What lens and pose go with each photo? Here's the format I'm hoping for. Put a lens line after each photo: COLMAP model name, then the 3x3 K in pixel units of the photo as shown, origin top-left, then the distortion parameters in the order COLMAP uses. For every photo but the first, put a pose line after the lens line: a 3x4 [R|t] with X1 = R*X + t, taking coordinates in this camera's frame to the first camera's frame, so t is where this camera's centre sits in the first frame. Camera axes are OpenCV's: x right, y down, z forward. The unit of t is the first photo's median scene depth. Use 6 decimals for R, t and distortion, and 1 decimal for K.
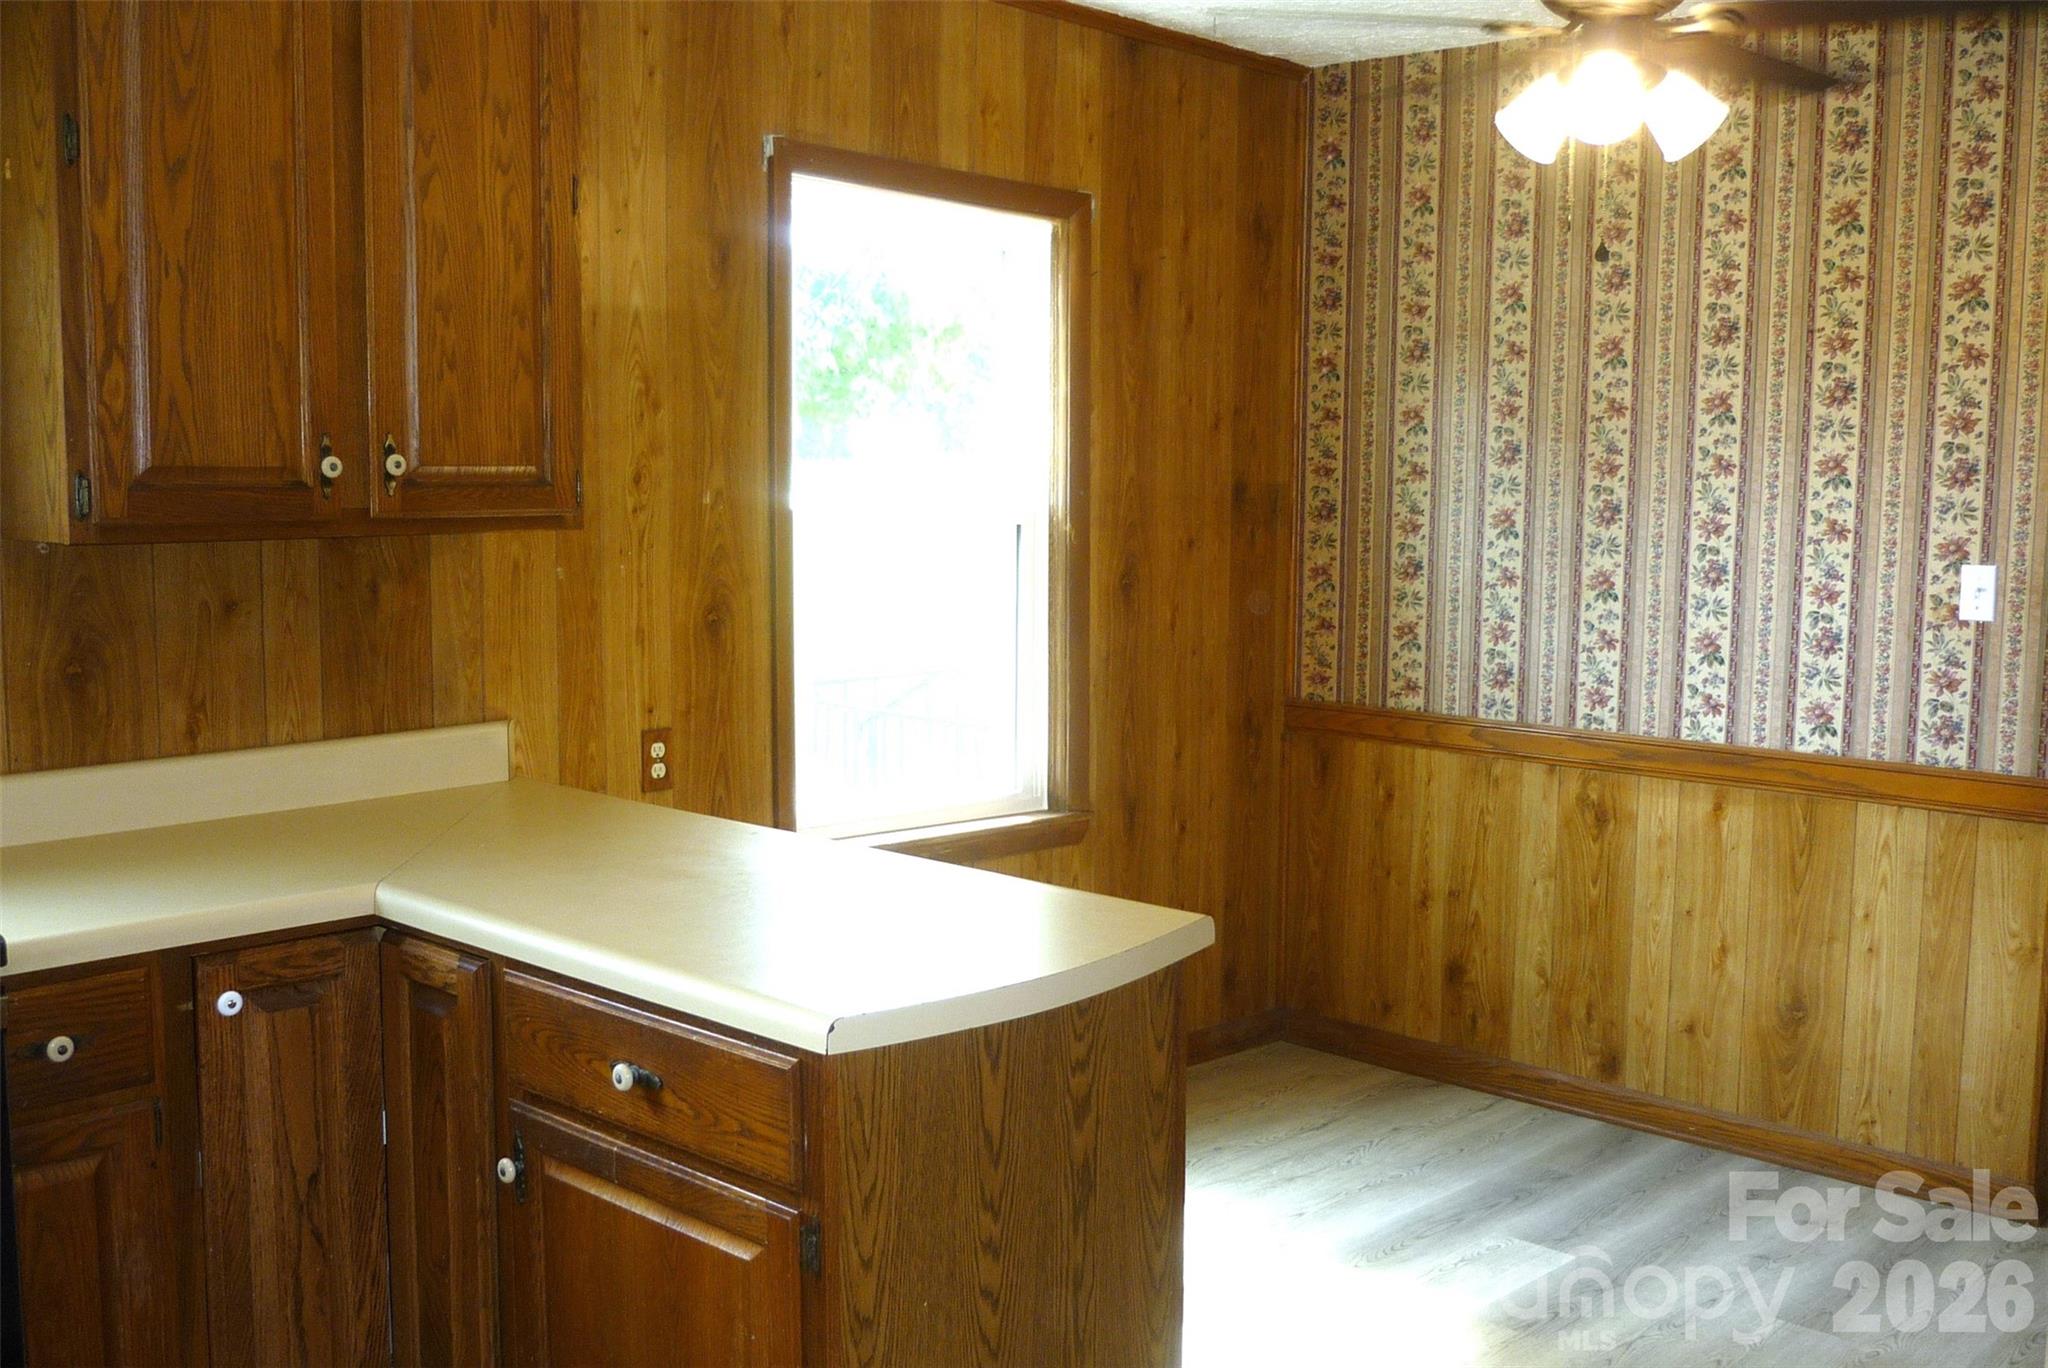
lens RADIAL K [[2087.2, 0, 1095.4], [0, 2087.2, 669.3], [0, 0, 1]] dist [-0.045739, 0.000000]
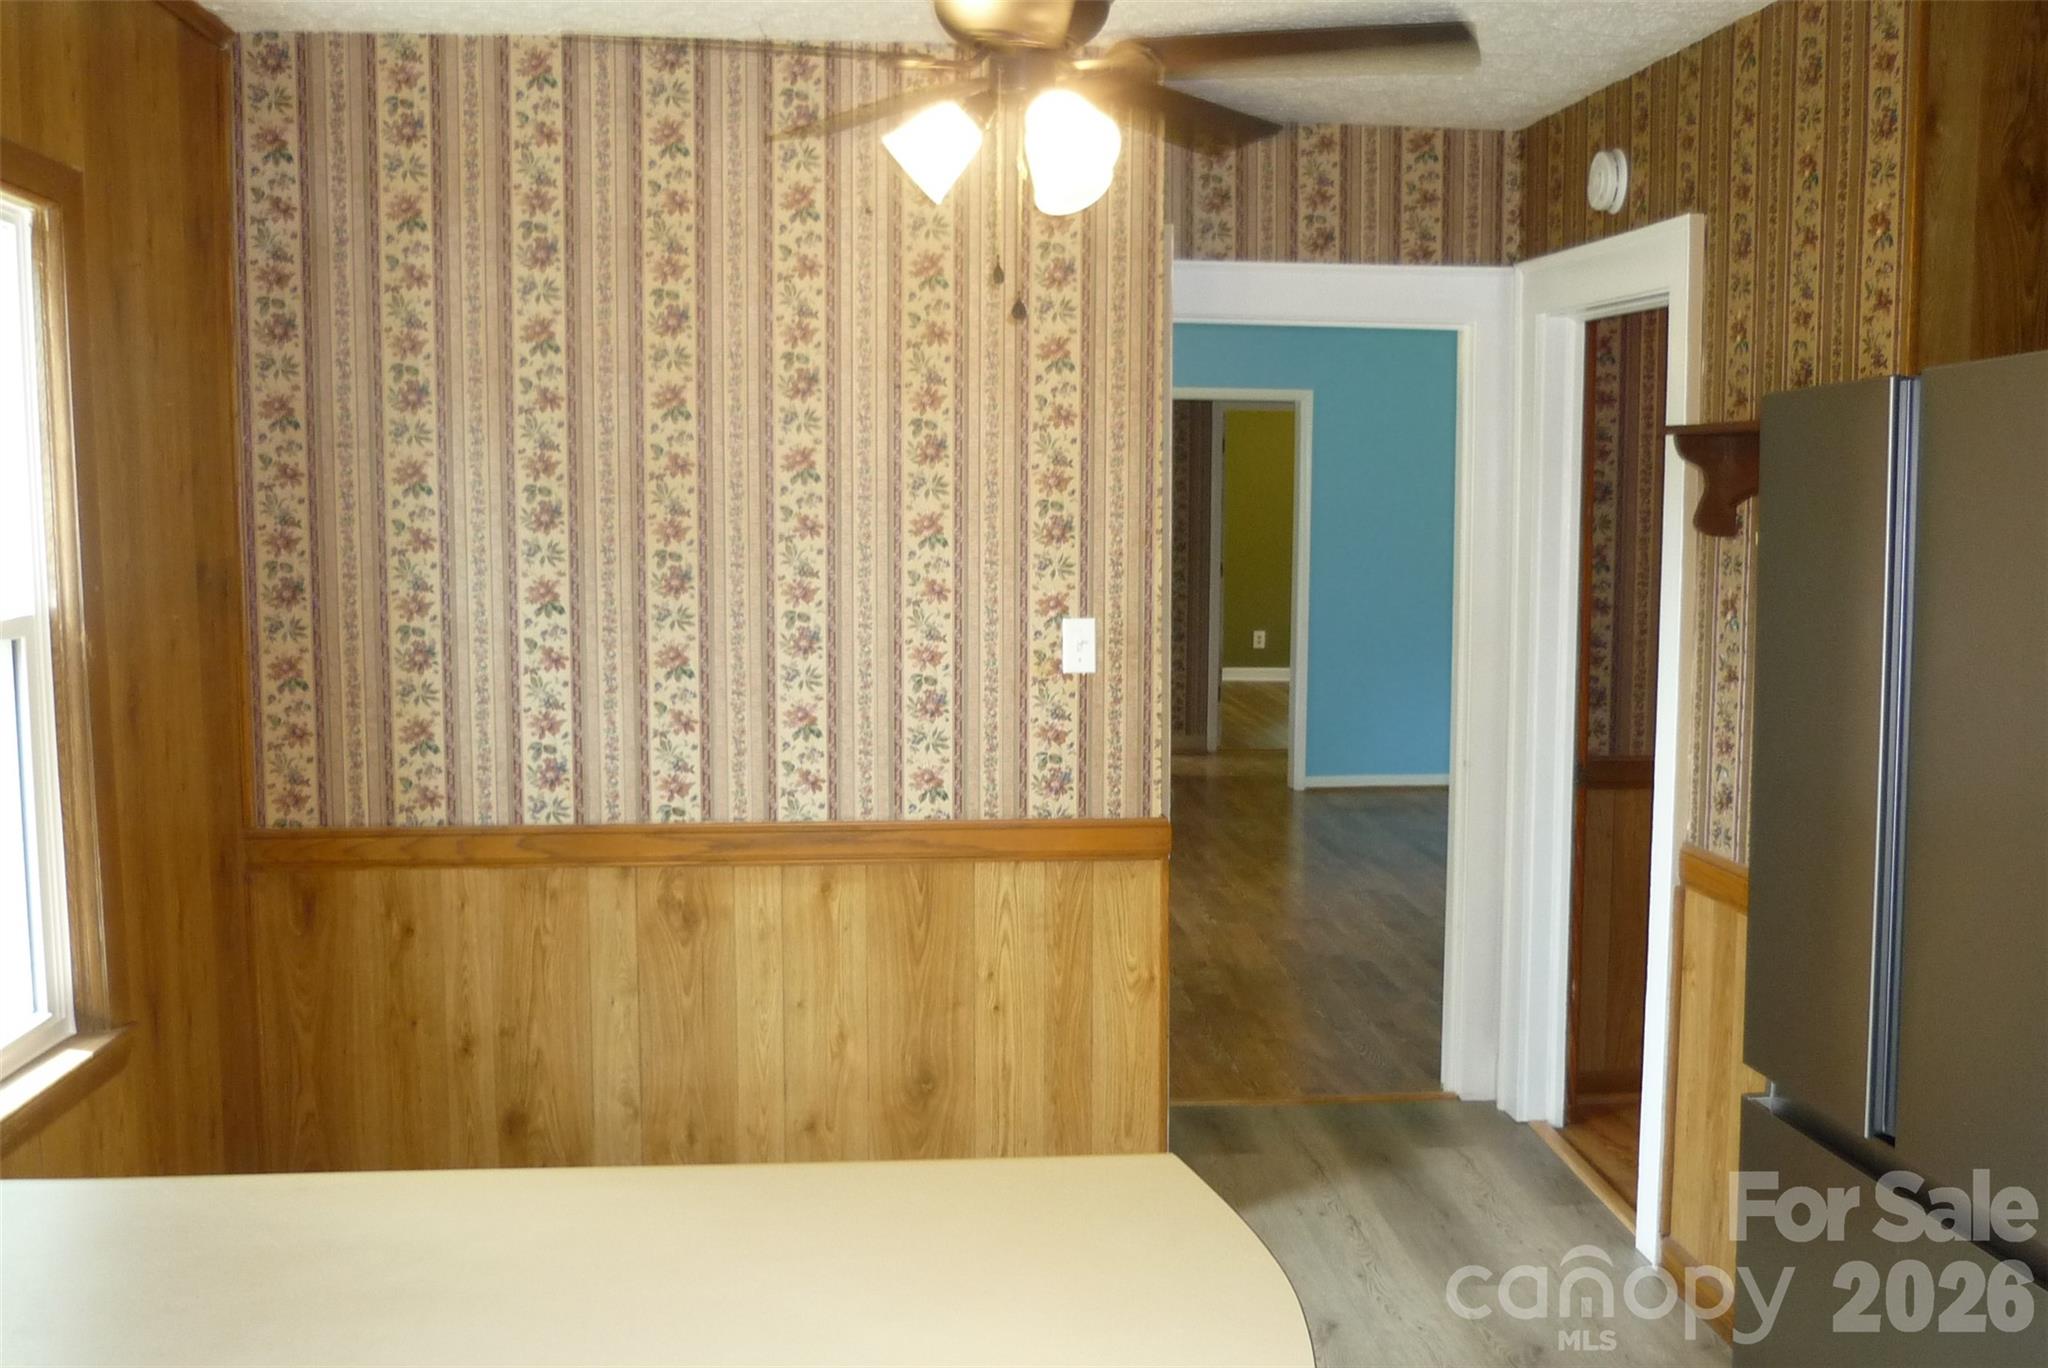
lens RADIAL K [[2087.2, 0, 1026.9], [0, 2087.2, 689.8], [0, 0, 1]] dist [-0.045739, 0.000000]
pose [[0.679139, -0.084552, 0.729123, -0.311066], [0.080411, 0.995935, 0.040594, -0.052791], [-0.729592, 0.031060, 0.683177, 0.275749]]
